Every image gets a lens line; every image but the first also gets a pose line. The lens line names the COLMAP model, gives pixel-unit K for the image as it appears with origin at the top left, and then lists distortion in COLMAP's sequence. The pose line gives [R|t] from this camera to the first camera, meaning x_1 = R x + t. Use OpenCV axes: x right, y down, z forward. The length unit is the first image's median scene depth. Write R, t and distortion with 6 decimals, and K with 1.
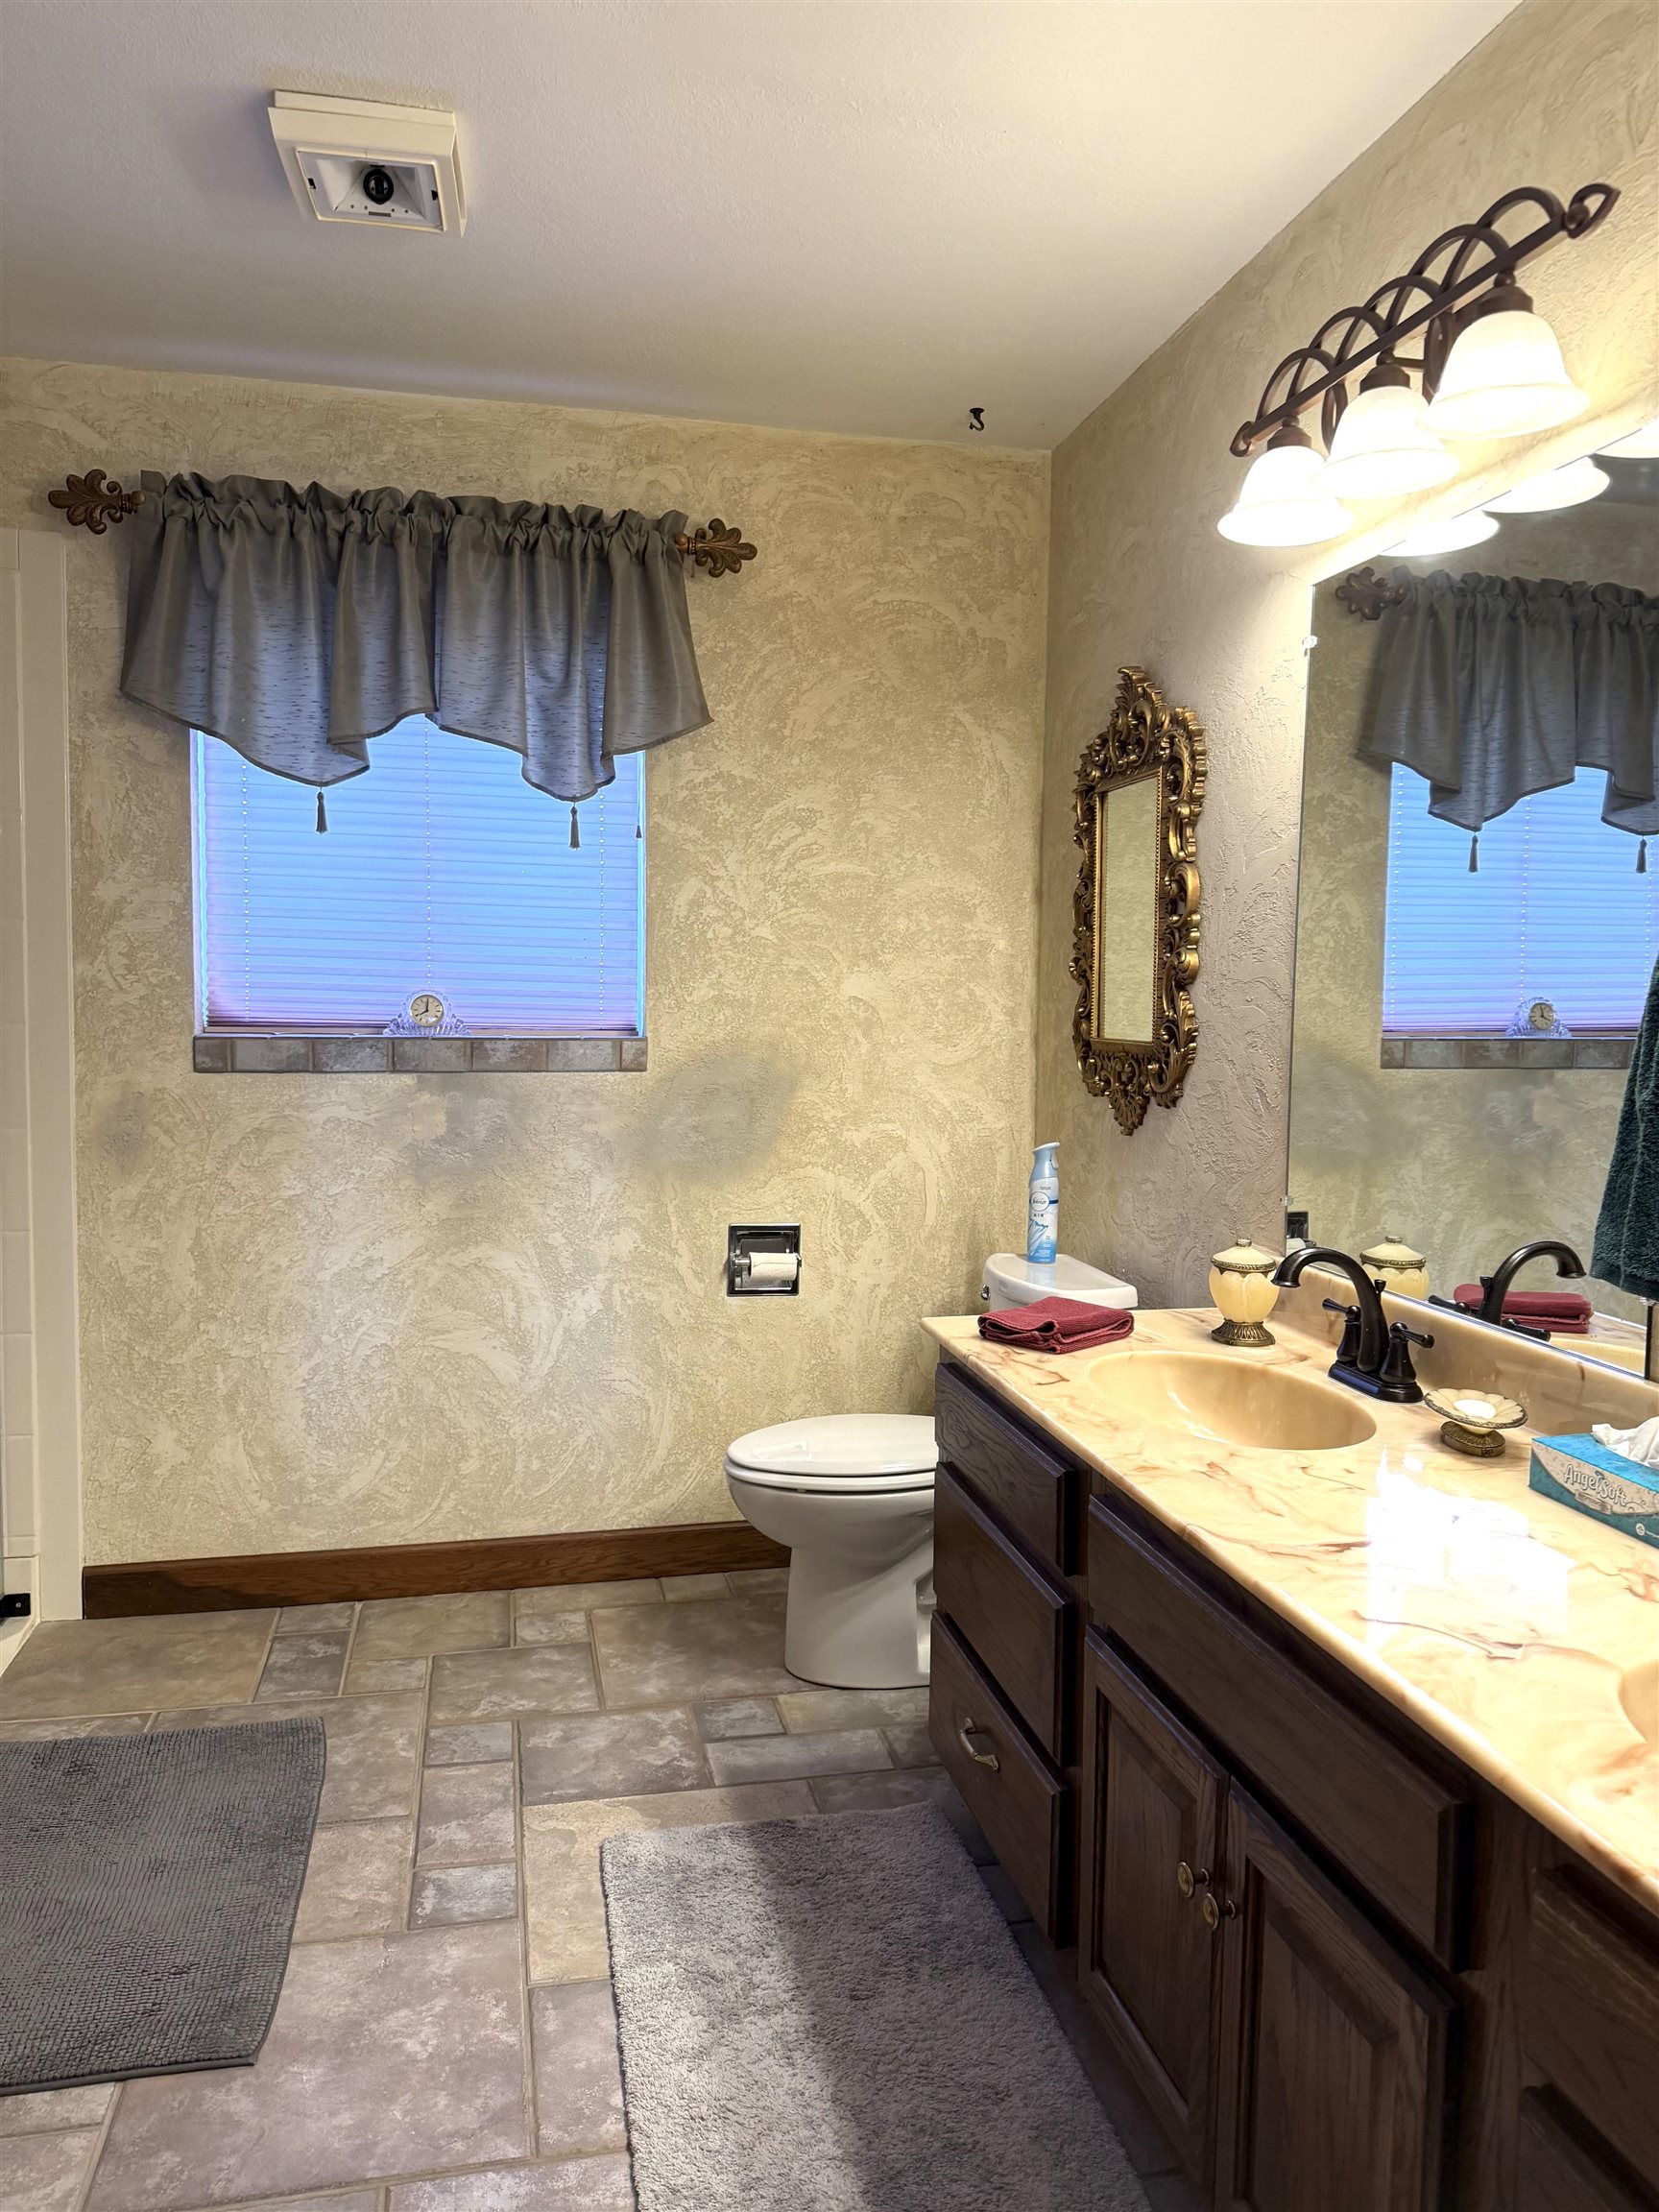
lens RADIAL K [[1576.7, 0, 833.8], [0, 1576.7, 1100.1], [0, 0, 1]] dist [0.013139, -0.020438]
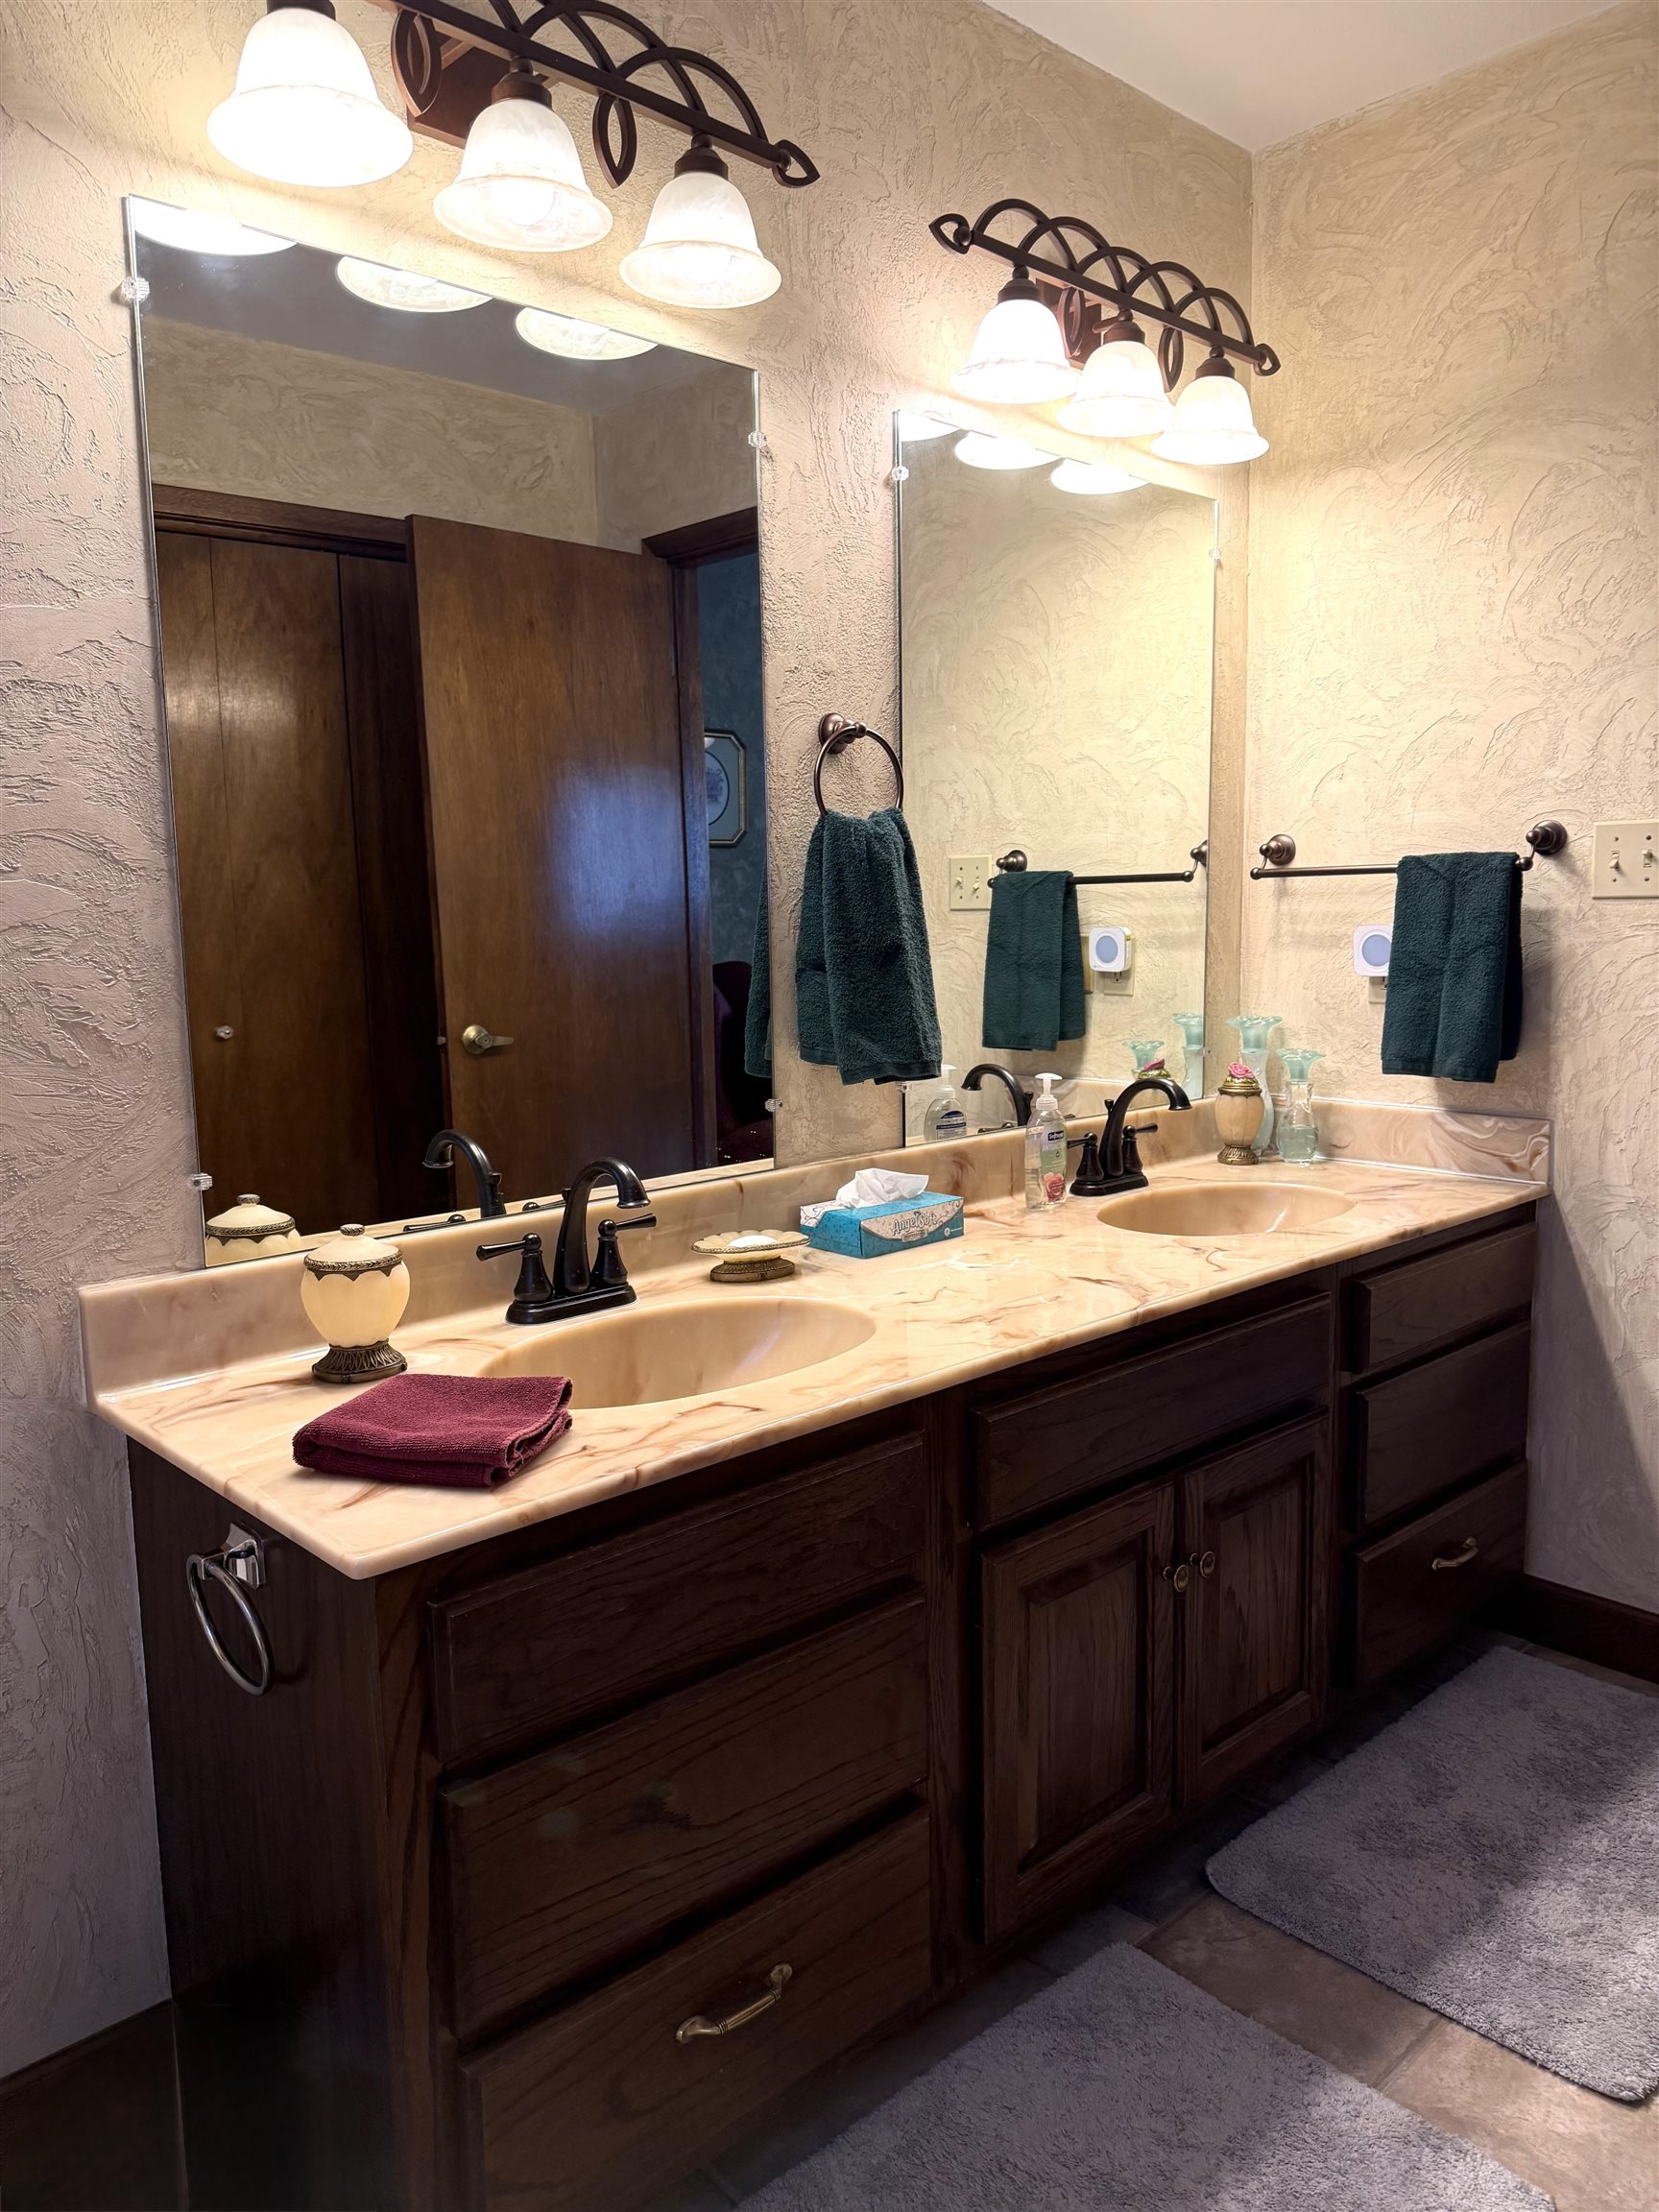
lens RADIAL K [[1576.7, 0, 835.5], [0, 1576.7, 1122.0], [0, 0, 1]] dist [0.013139, -0.020438]
pose [[-0.532671, -0.113579, 0.838667, -0.547724], [0.073151, 0.981066, 0.179325, -0.080248], [-0.843155, 0.156870, -0.514277, 1.570549]]
